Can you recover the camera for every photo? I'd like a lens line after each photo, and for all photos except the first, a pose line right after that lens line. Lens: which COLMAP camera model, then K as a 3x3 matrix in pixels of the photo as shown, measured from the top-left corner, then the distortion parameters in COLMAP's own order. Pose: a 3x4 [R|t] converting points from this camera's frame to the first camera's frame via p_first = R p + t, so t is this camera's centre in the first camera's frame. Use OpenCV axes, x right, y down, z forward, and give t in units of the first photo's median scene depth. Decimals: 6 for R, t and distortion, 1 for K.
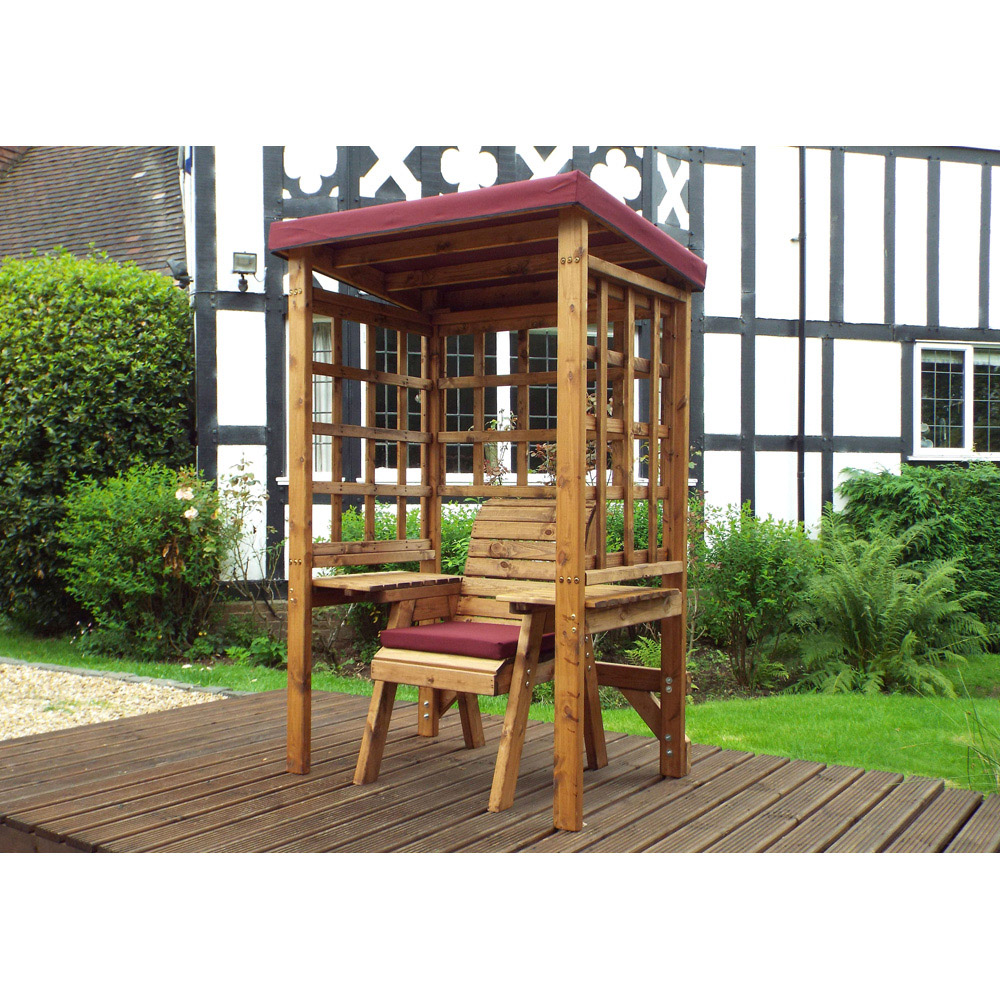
lens RADIAL K [[1087.0, 0, 507.0], [0, 1087.0, 505.3], [0, 0, 1]] dist [0.024289, 0.000000]
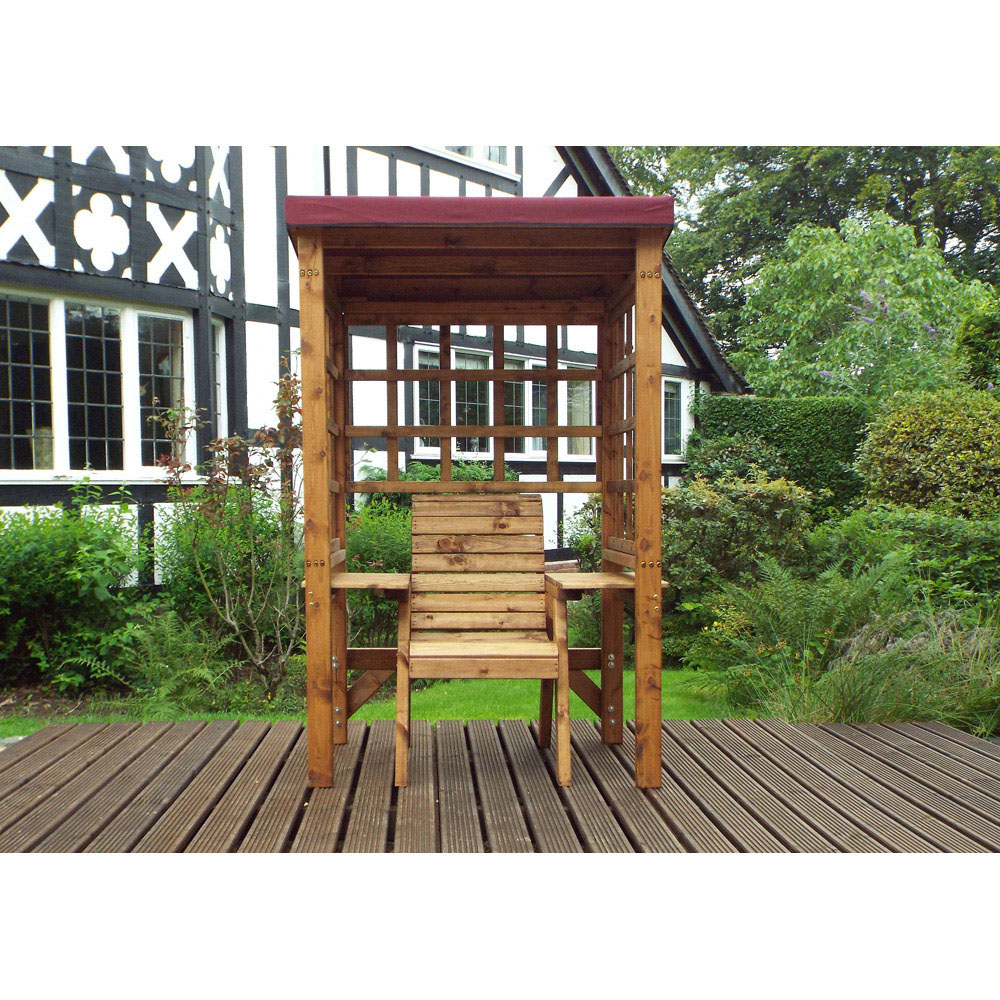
lens RADIAL K [[1185.1, 0, 513.6], [0, 1185.1, 531.0], [0, 0, 1]] dist [0.039150, 0.000000]
pose [[0.832457, -0.027689, 0.553398, -0.570014], [0.016662, 0.999550, 0.024948, 0.001616], [-0.553840, -0.011548, 0.832543, 0.054590]]
